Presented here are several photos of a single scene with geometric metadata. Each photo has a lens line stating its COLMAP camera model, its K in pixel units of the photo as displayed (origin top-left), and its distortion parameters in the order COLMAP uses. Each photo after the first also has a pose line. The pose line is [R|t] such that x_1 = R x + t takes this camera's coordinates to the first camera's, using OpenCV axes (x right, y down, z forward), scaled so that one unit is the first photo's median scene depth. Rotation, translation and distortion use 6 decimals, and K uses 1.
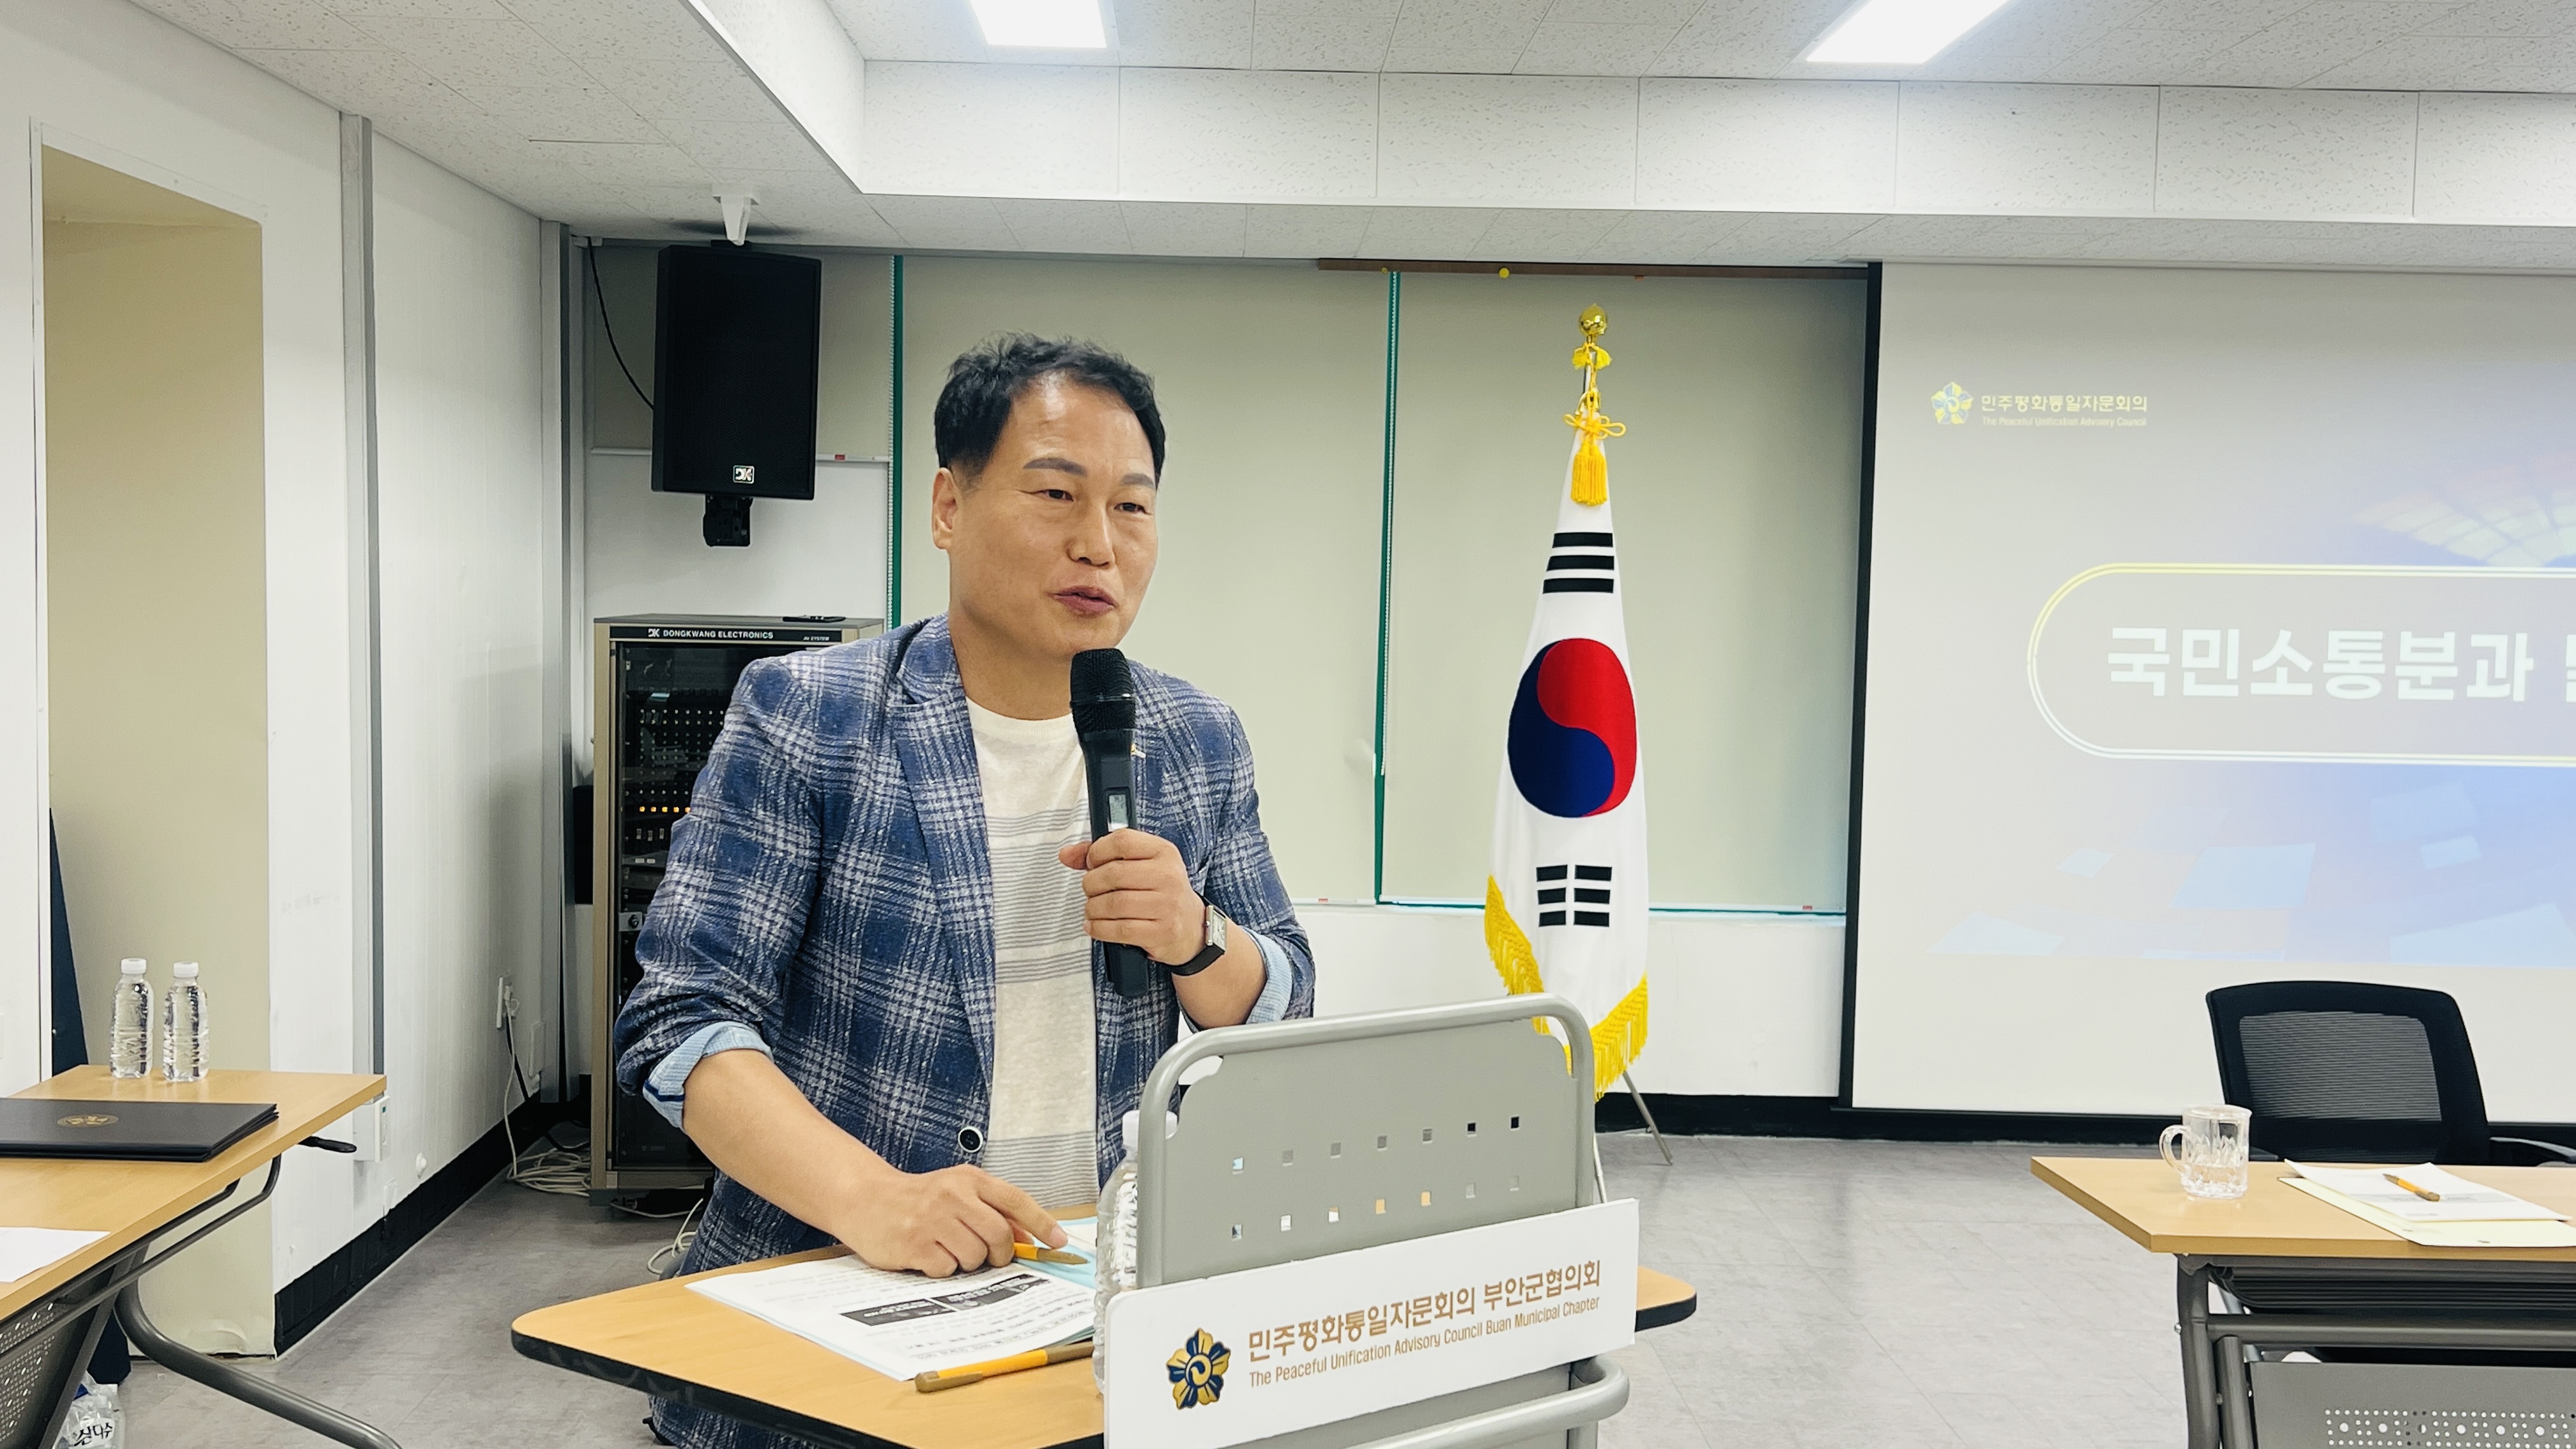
lens RADIAL K [[2602.1, 0, 1261.6], [0, 2602.1, 748.2], [0, 0, 1]] dist [0.160436, -0.388940]
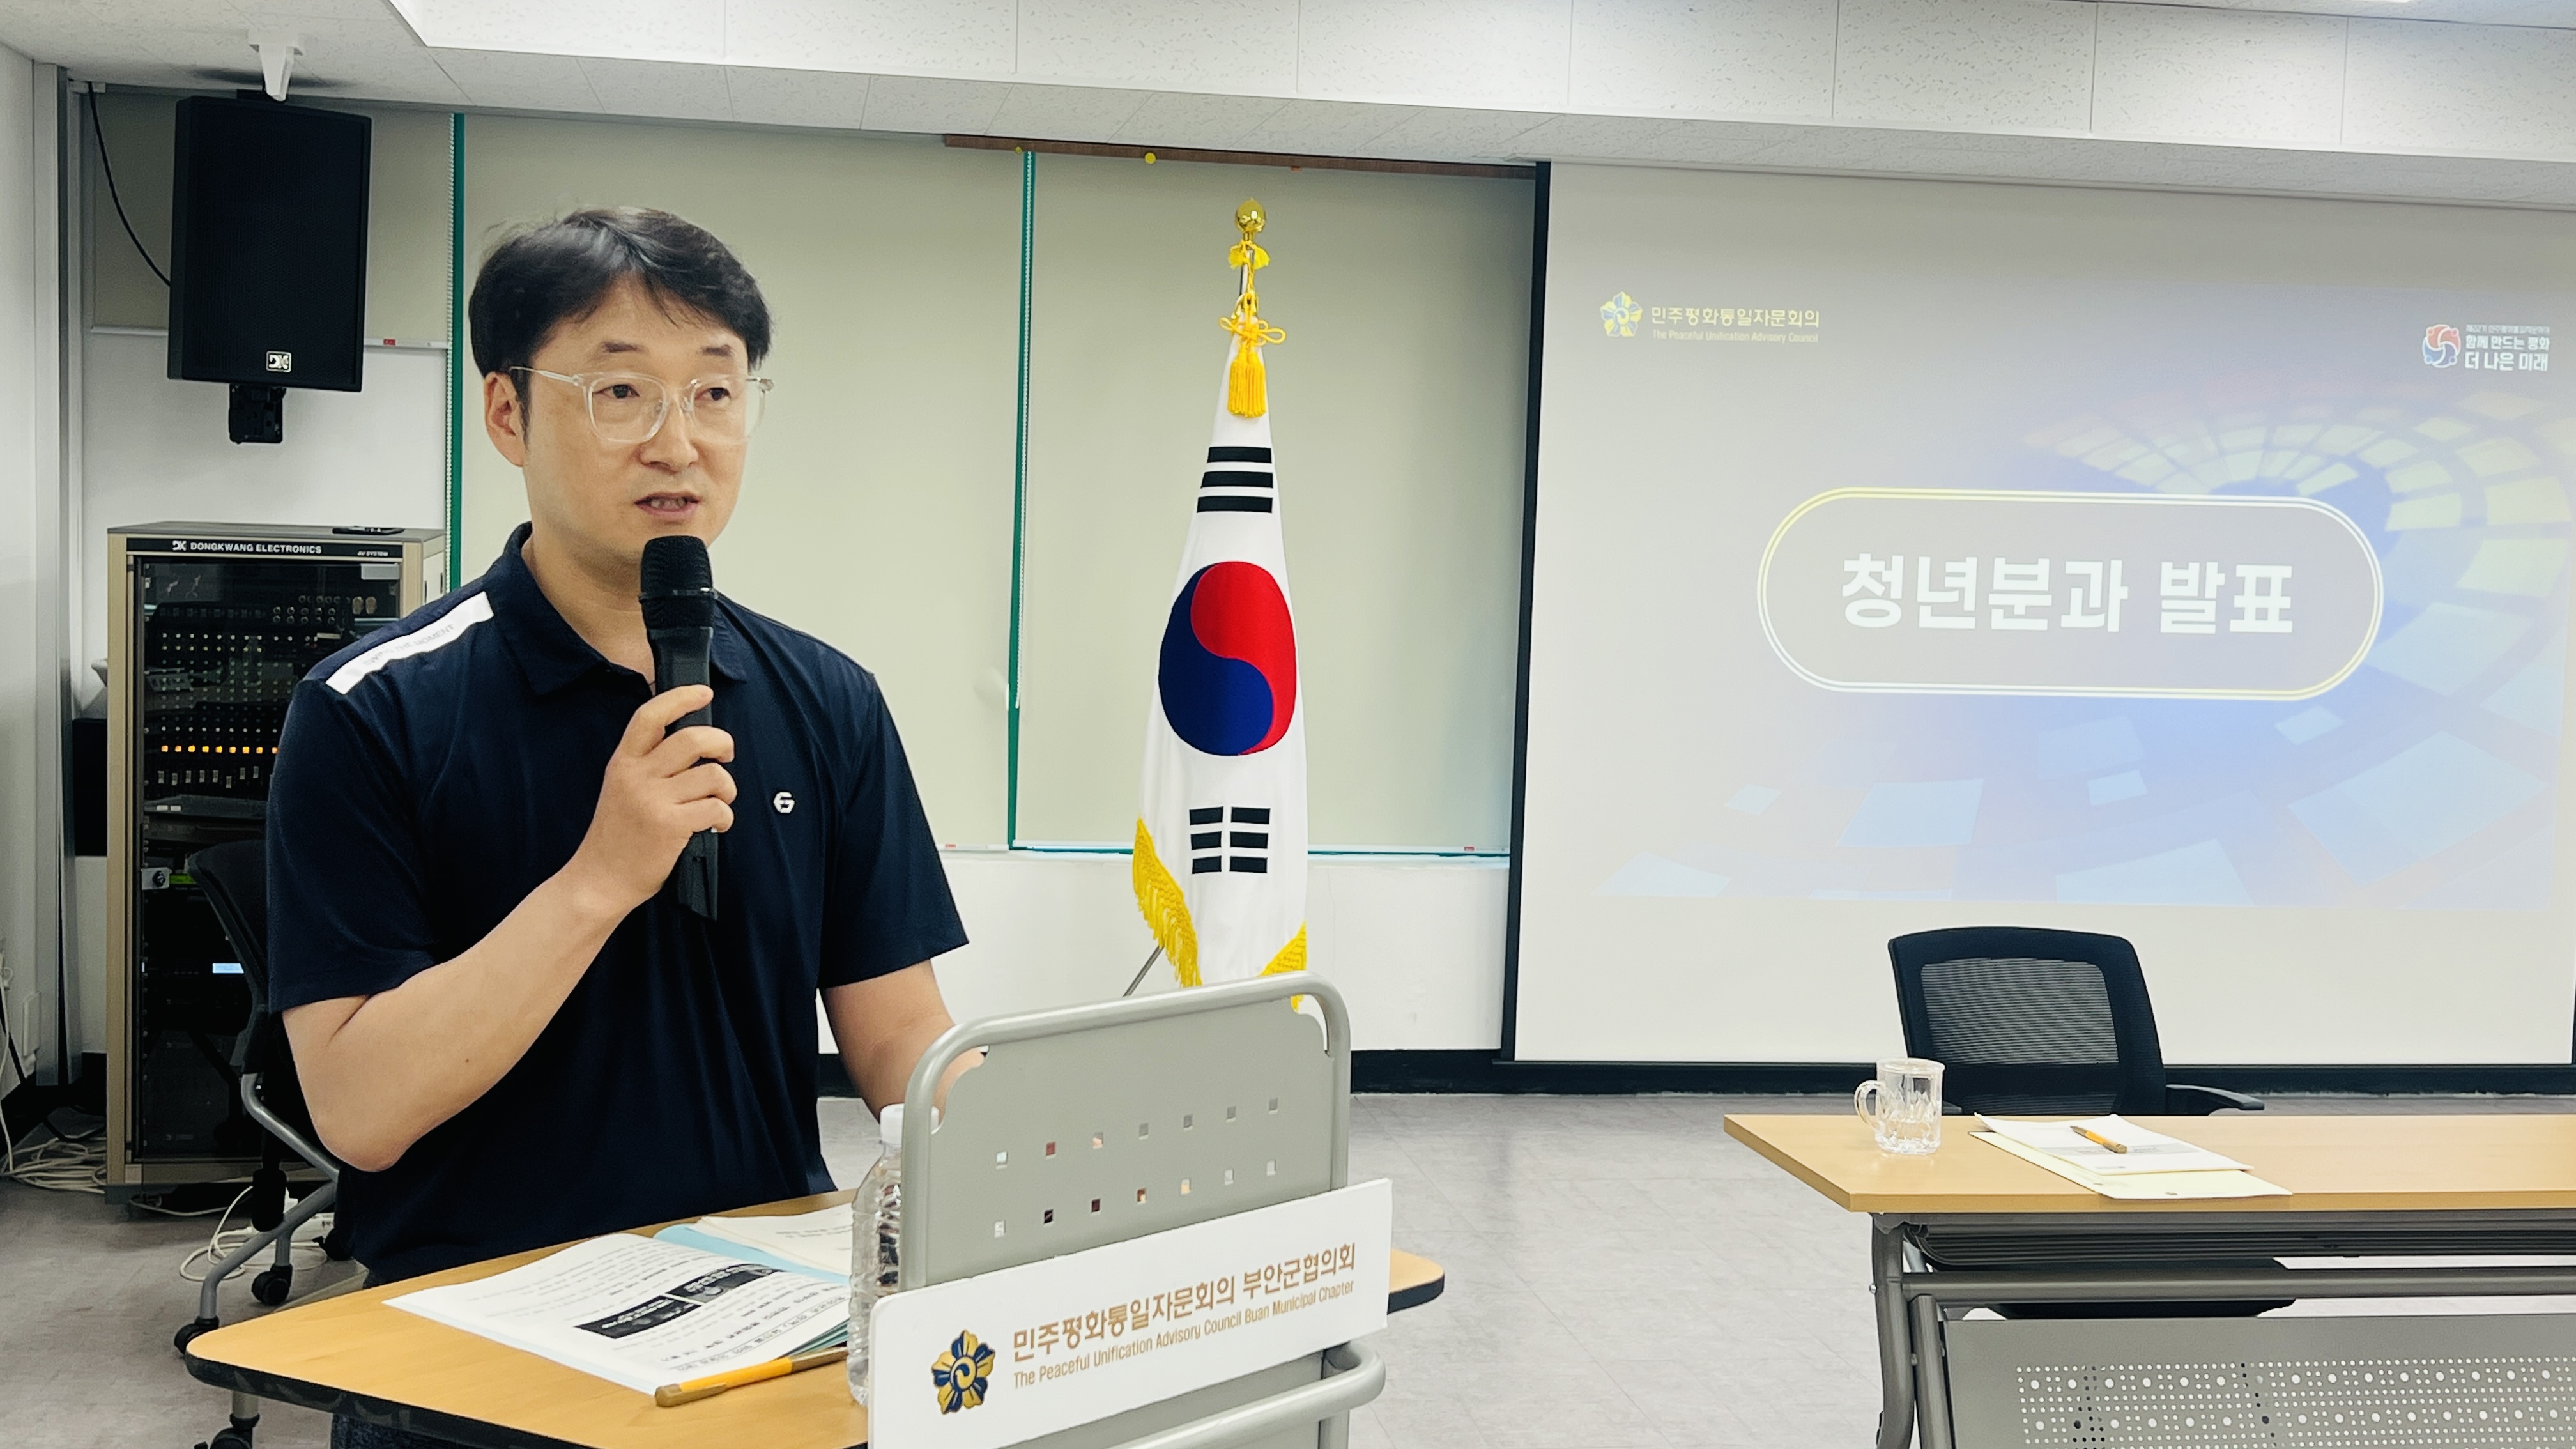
lens RADIAL K [[2892.9, 0, 1287.7], [0, 2892.9, 718.0], [0, 0, 1]] dist [0.198357, -0.541682]
pose [[0.988276, 0.000452, 0.152675, -0.017628], [-0.003266, 0.999829, 0.018178, -0.005753], [-0.152641, -0.018463, 0.988109, -0.018321]]
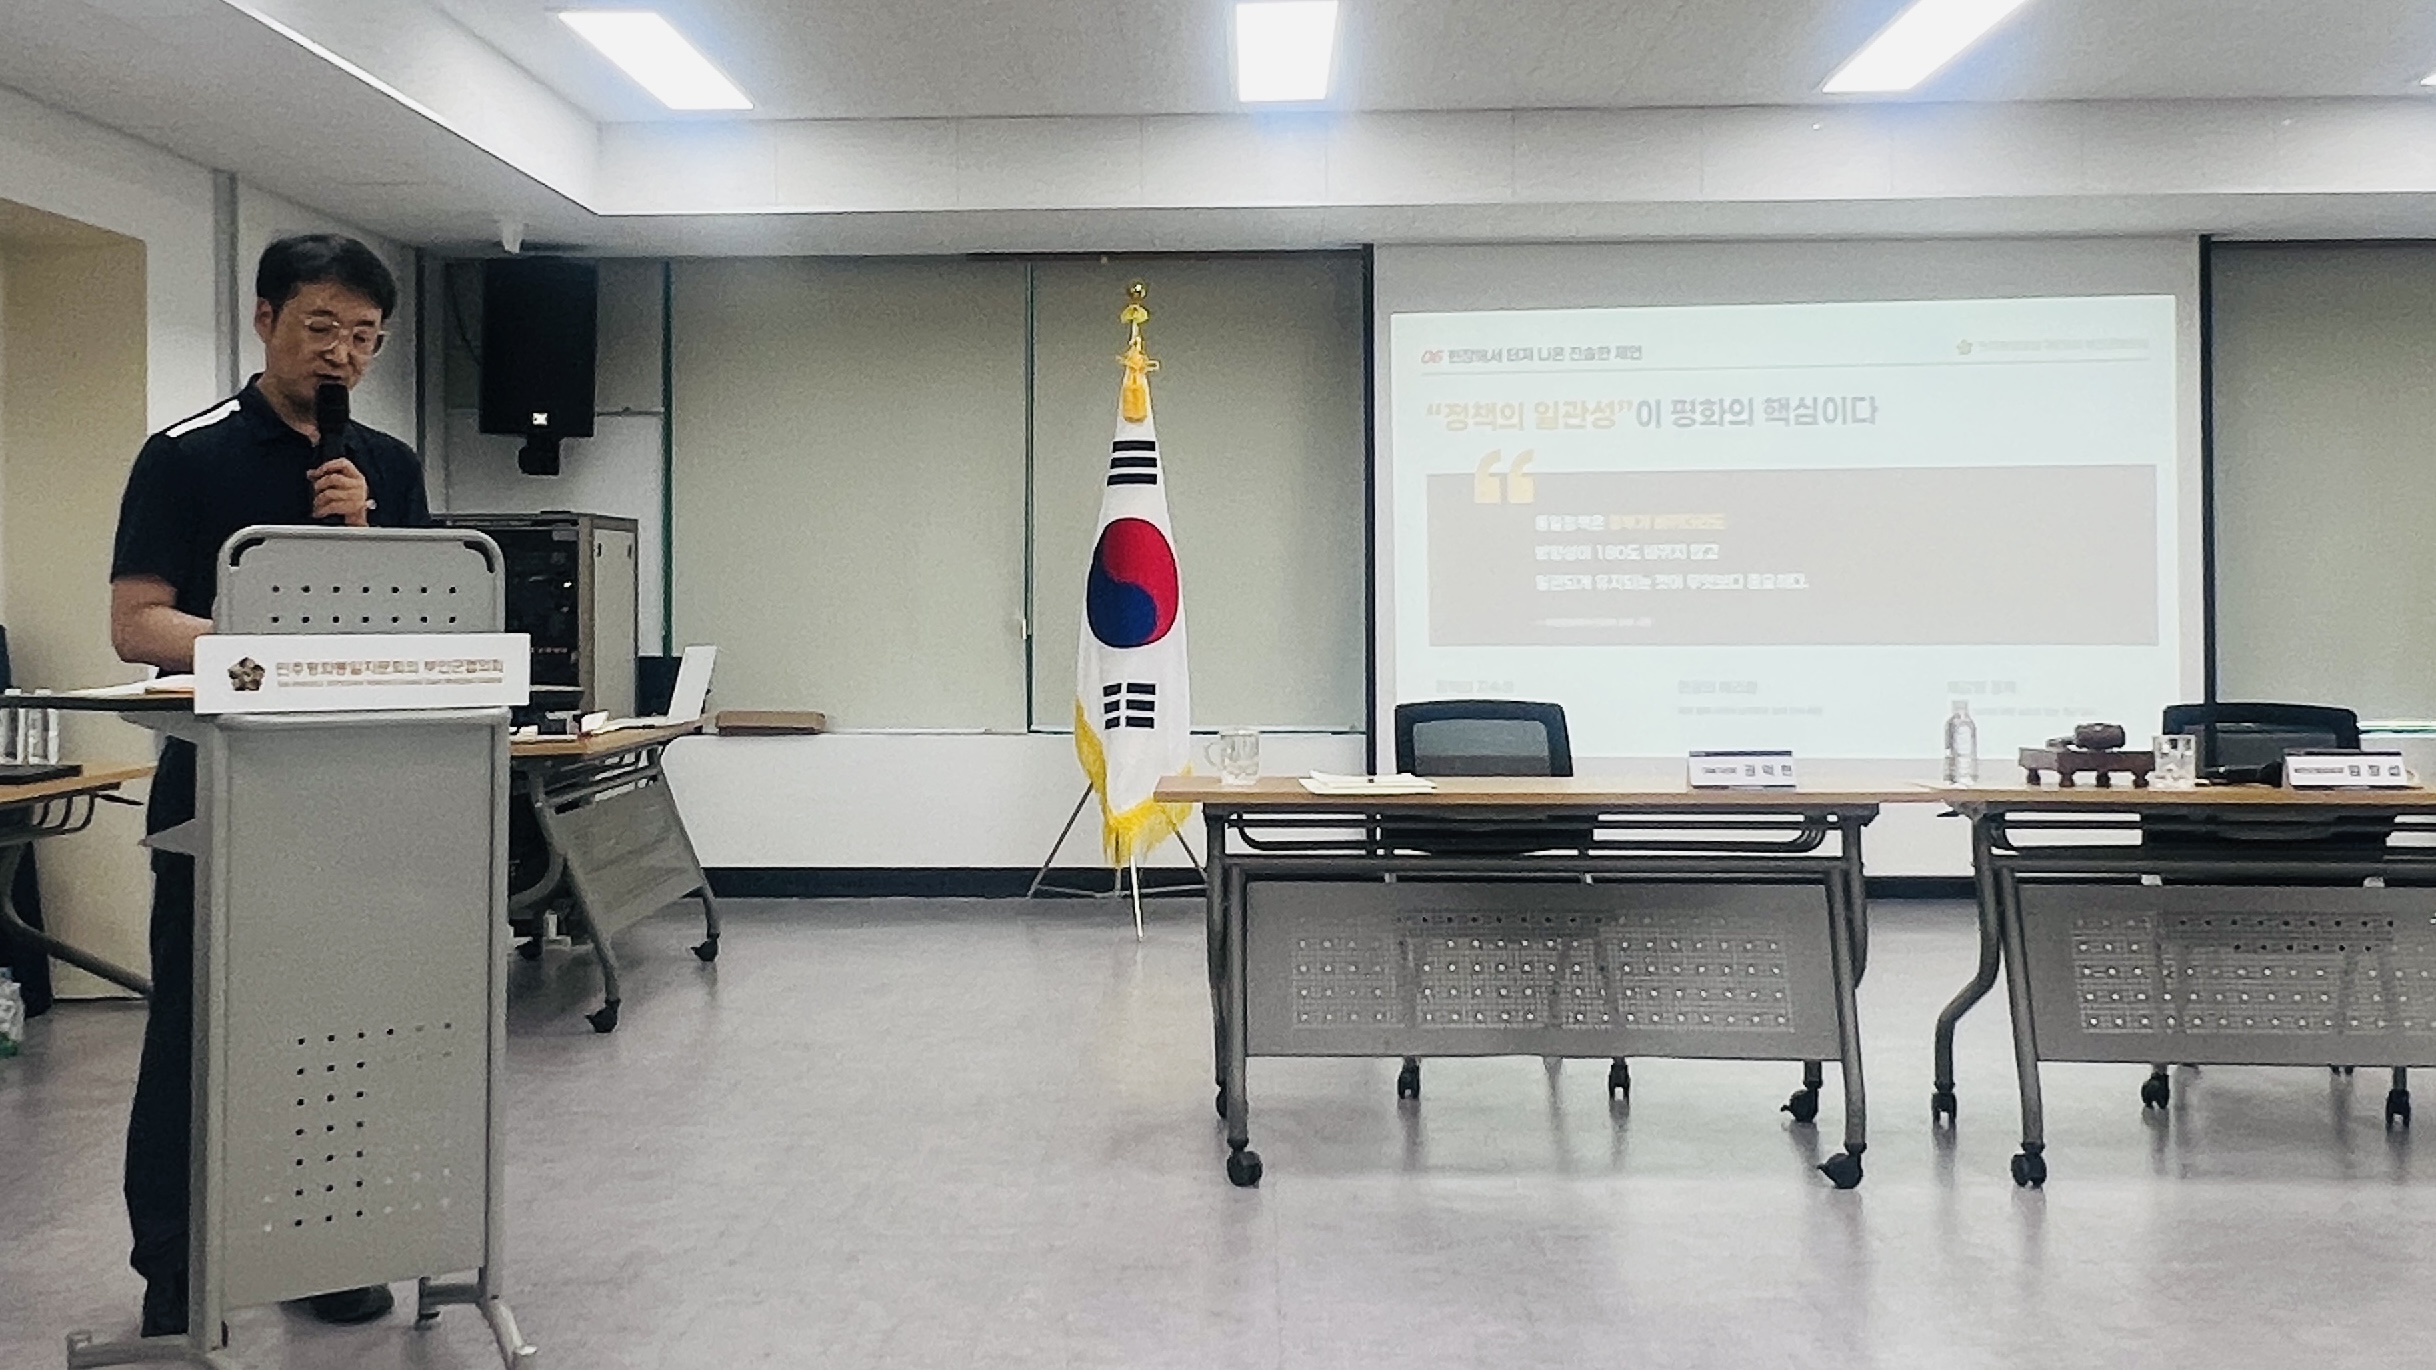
lens RADIAL K [[2342.5, 0, 1135.9], [0, 2342.5, 537.4], [0, 0, 1]] dist [0.002009, -0.099428]
pose [[0.997753, -0.025181, -0.062086, 0.212193], [0.019887, 0.996229, -0.084455, 0.075980], [0.063978, 0.083030, 0.994491, -0.229008]]
